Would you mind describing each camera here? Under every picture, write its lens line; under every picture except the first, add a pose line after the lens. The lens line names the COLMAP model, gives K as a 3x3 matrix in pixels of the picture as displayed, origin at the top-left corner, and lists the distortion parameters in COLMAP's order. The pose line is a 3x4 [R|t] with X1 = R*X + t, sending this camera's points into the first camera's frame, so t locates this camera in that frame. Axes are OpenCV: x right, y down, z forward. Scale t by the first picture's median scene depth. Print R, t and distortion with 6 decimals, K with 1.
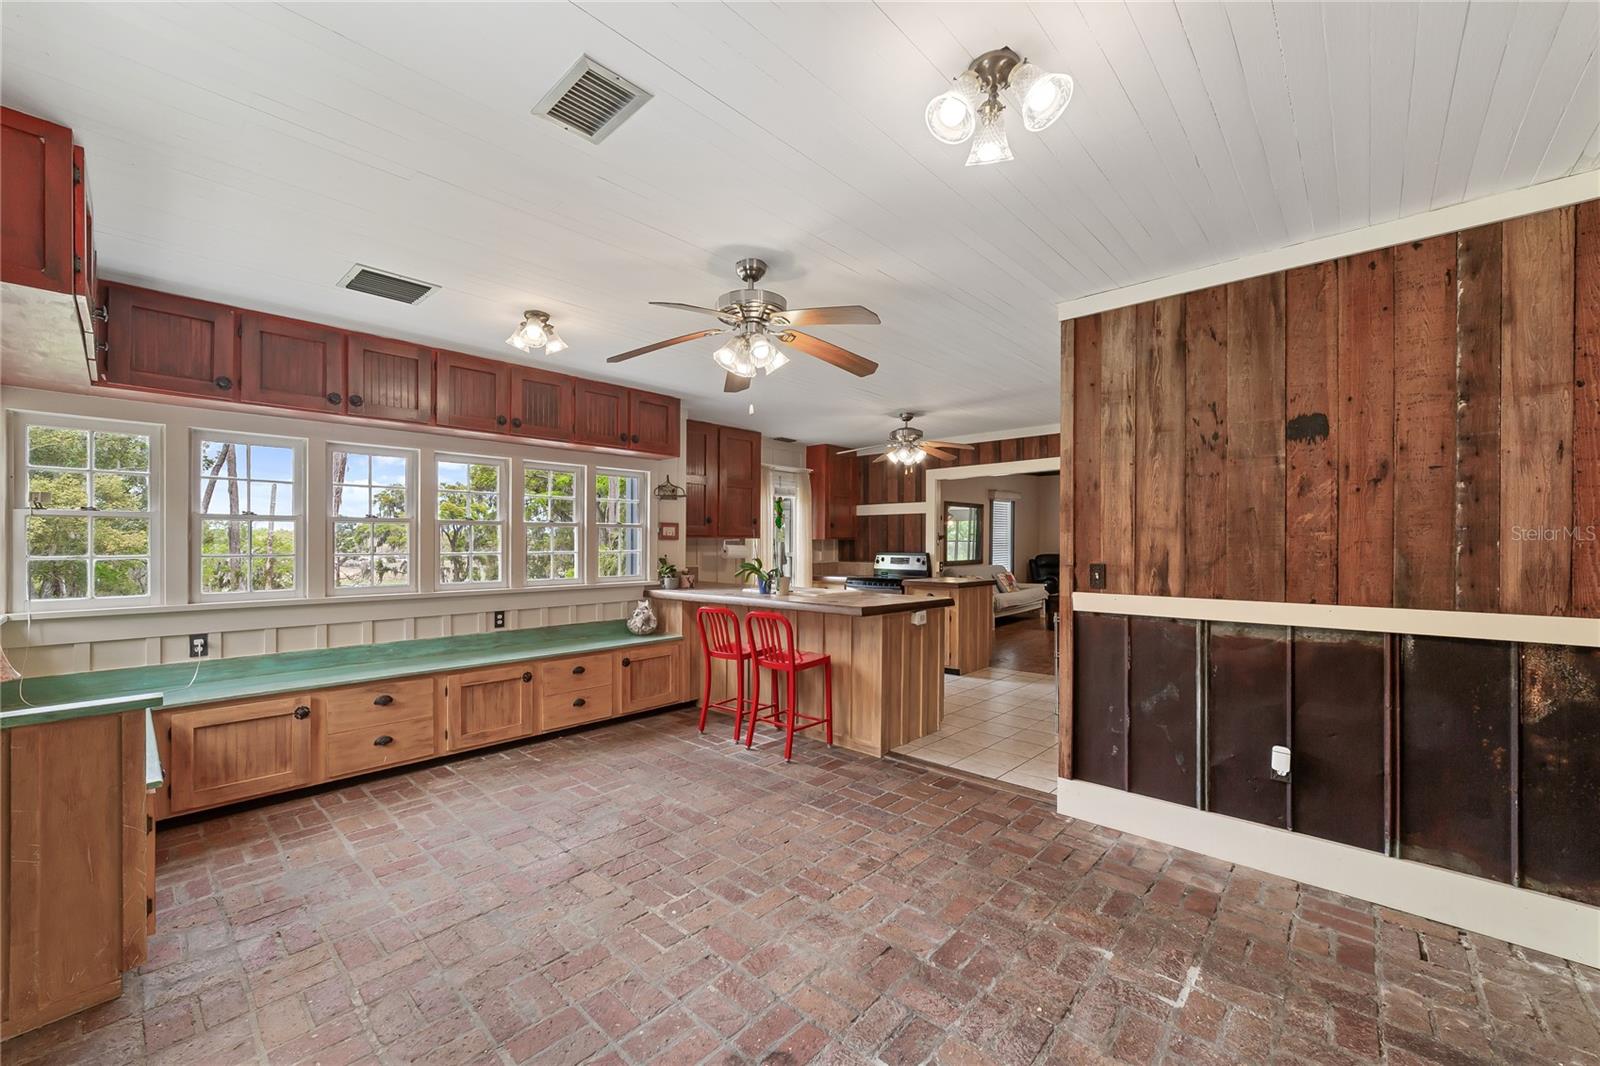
lens RADIAL K [[614.8, 0, 800.4], [0, 614.8, 540.0], [0, 0, 1]] dist [-0.028890, 0.008312]
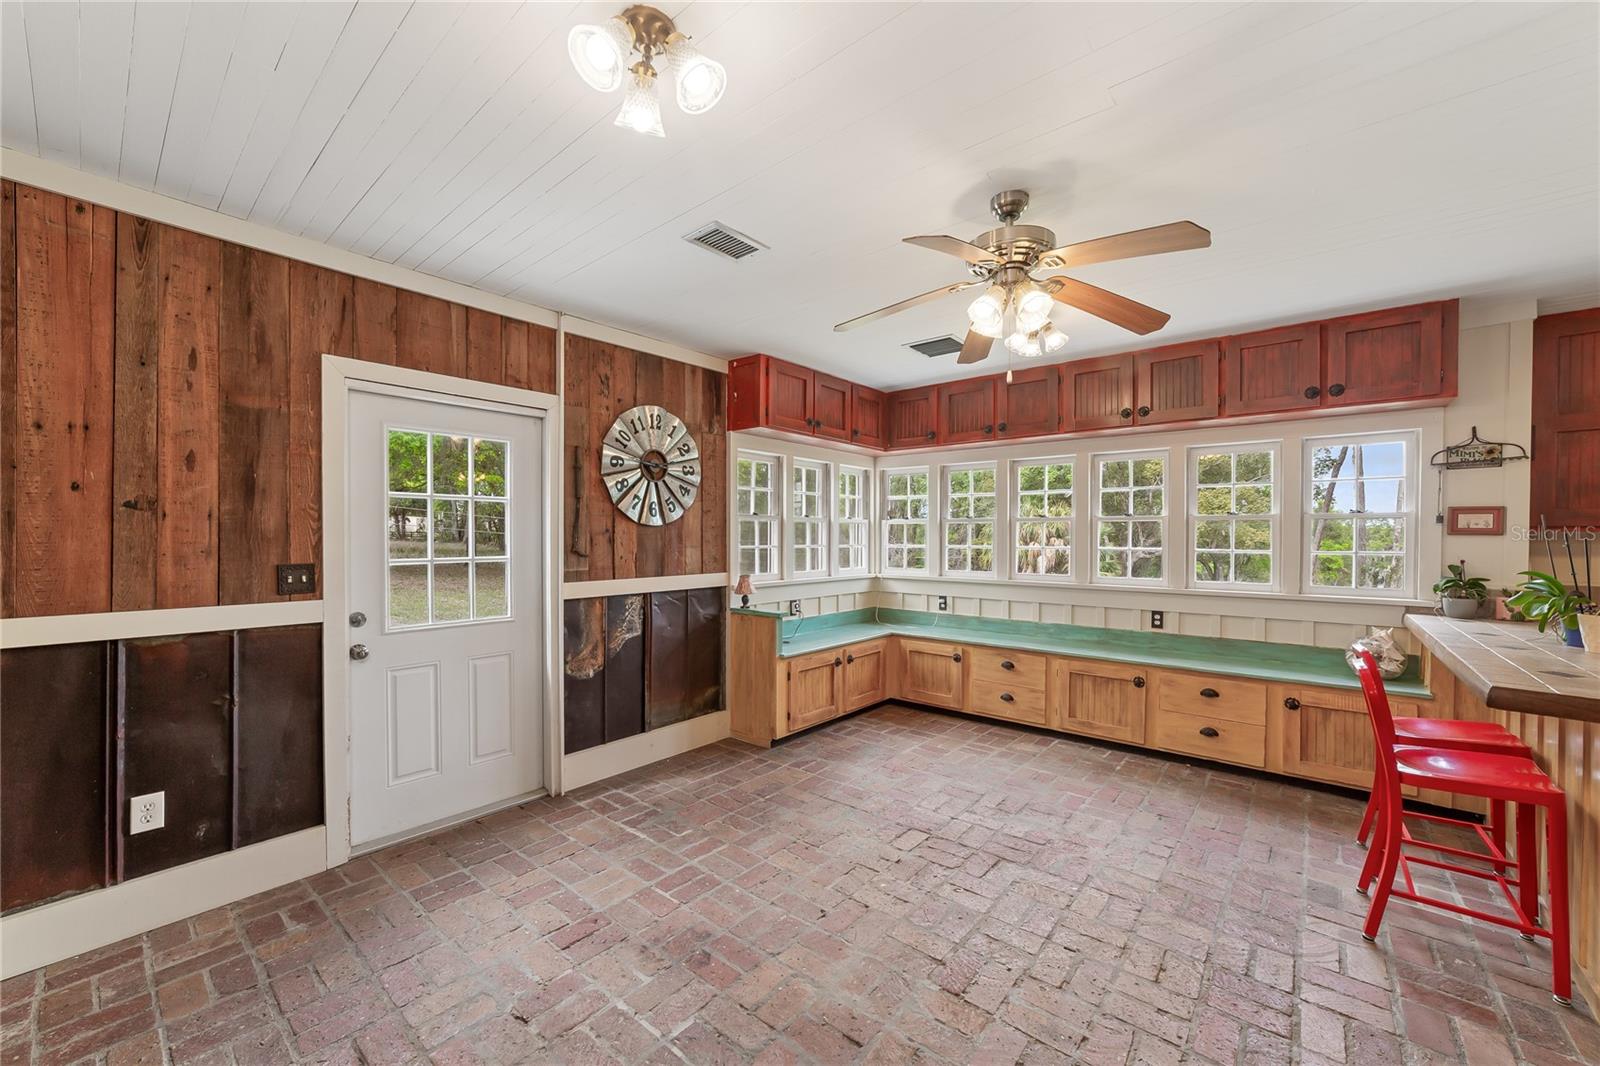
lens RADIAL K [[614.8, 0, 800.4], [0, 614.8, 540.0], [0, 0, 1]] dist [-0.028890, 0.008312]
pose [[0.048763, 0.005483, -0.998795, 0.476154], [0.001404, 0.999984, 0.005558, 0.000200], [0.998809, -0.001674, 0.048755, 0.450212]]
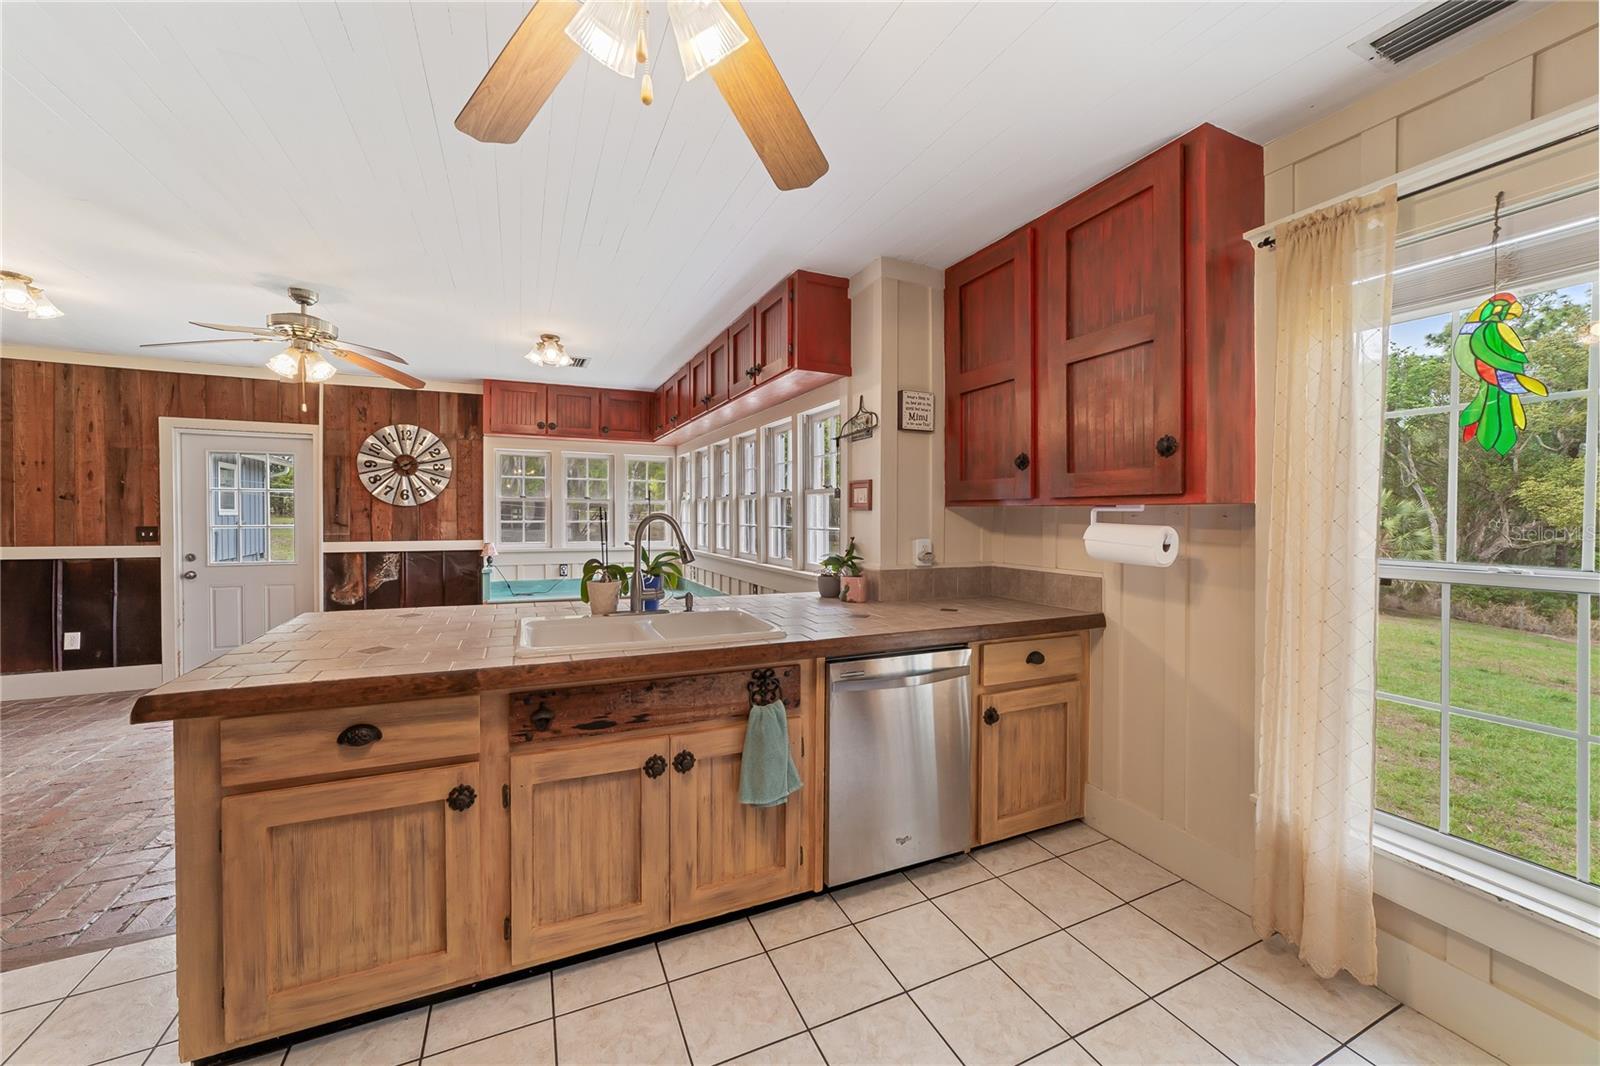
lens RADIAL K [[603.1, 0, 797.3], [0, 603.1, 524.8], [0, 0, 1]] dist [-0.022491, 0.007927]
pose [[-0.372058, 0.010805, -0.928147, 0.447137], [-0.001643, 0.999923, 0.012300, 0.007815], [0.928208, 0.006101, -0.372011, 1.633003]]
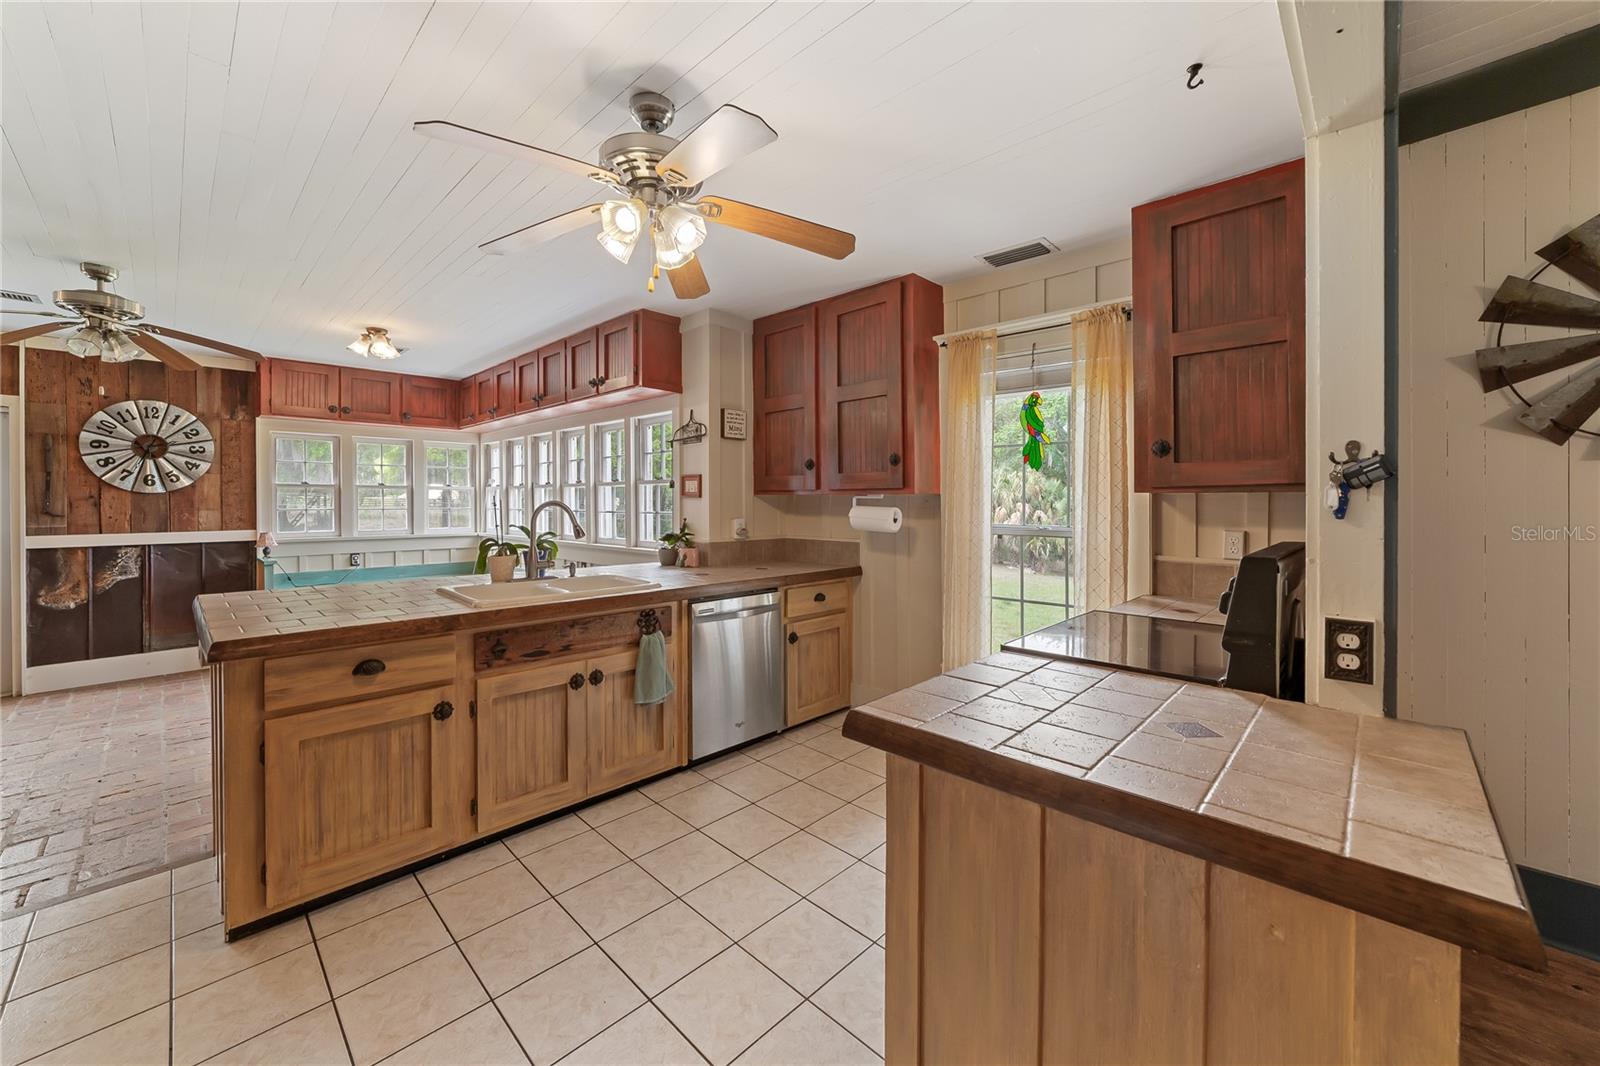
lens RADIAL K [[608.0, 0, 786.2], [0, 608.0, 504.9], [0, 0, 1]] dist [-0.000640, 0.003971]
pose [[-0.026794, 0.005155, -0.999628, 0.711500], [0.004181, 0.999979, 0.005045, 0.006184], [0.999632, -0.004044, -0.026815, 1.605425]]
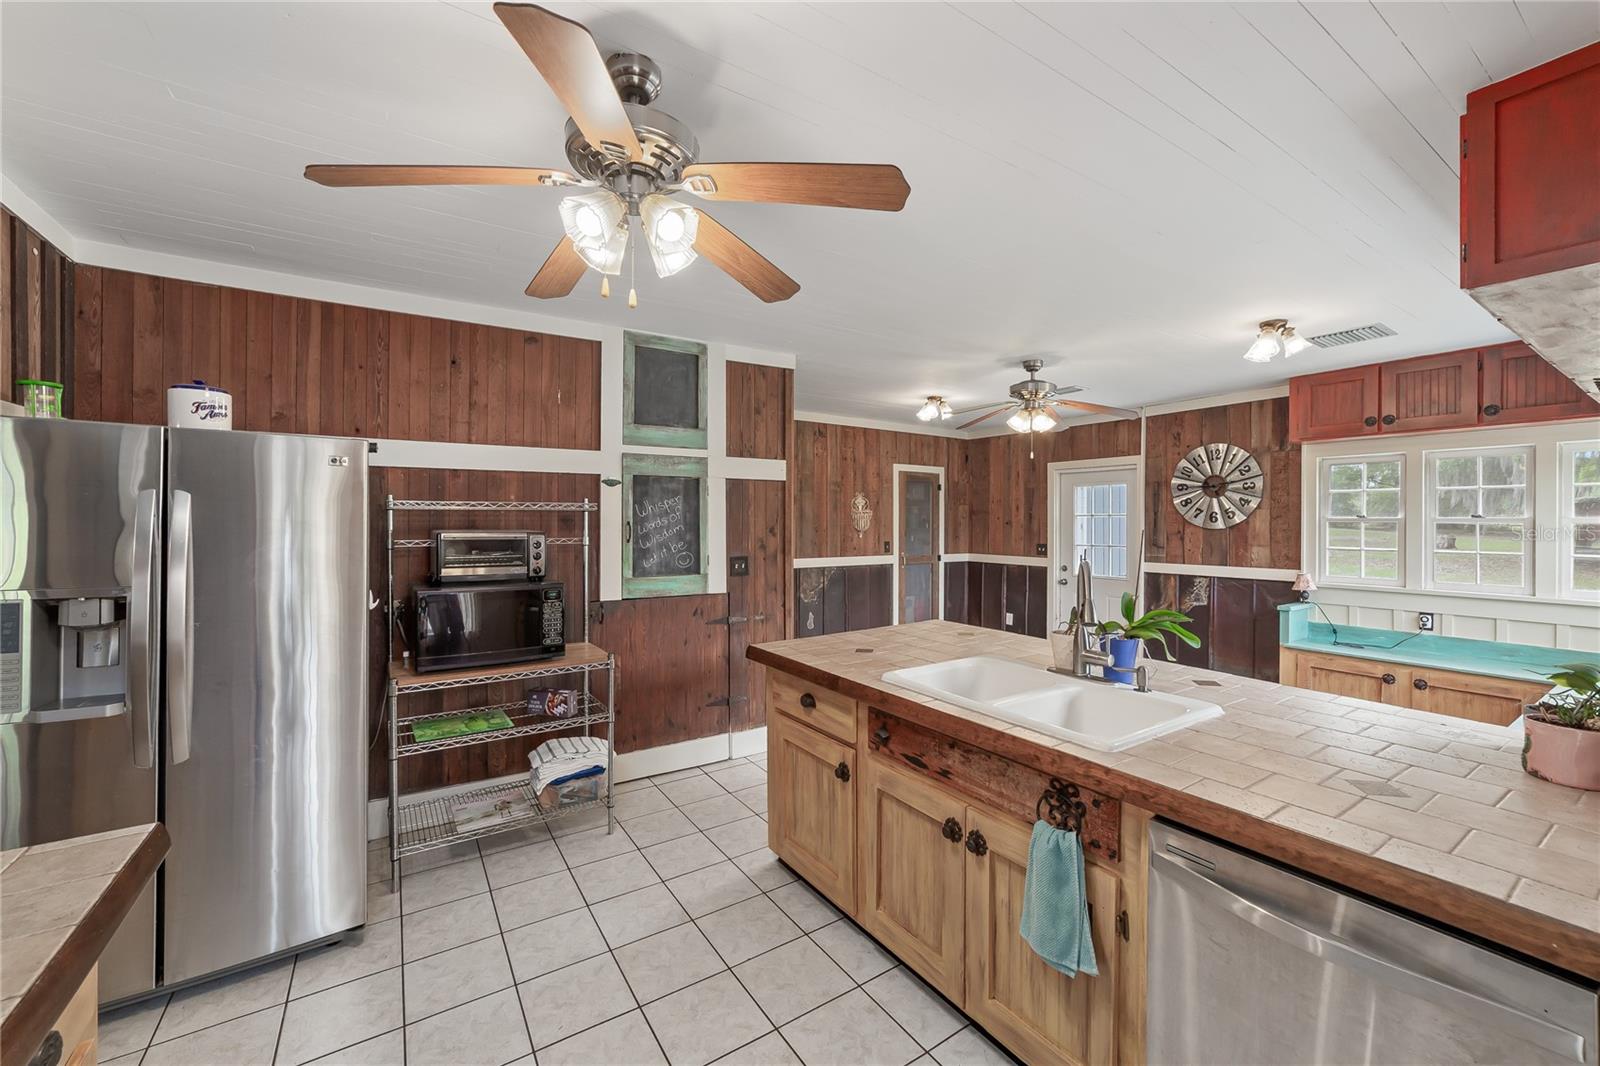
lens RADIAL K [[641.6, 0, 819.8], [0, 641.6, 524.7], [0, 0, 1]] dist [-0.000839, -0.000025]
pose [[-0.979327, -0.004760, 0.202227, 0.062825], [-0.004632, 0.999989, 0.001109, -0.024334], [-0.202229, 0.000149, -0.979338, 1.840235]]
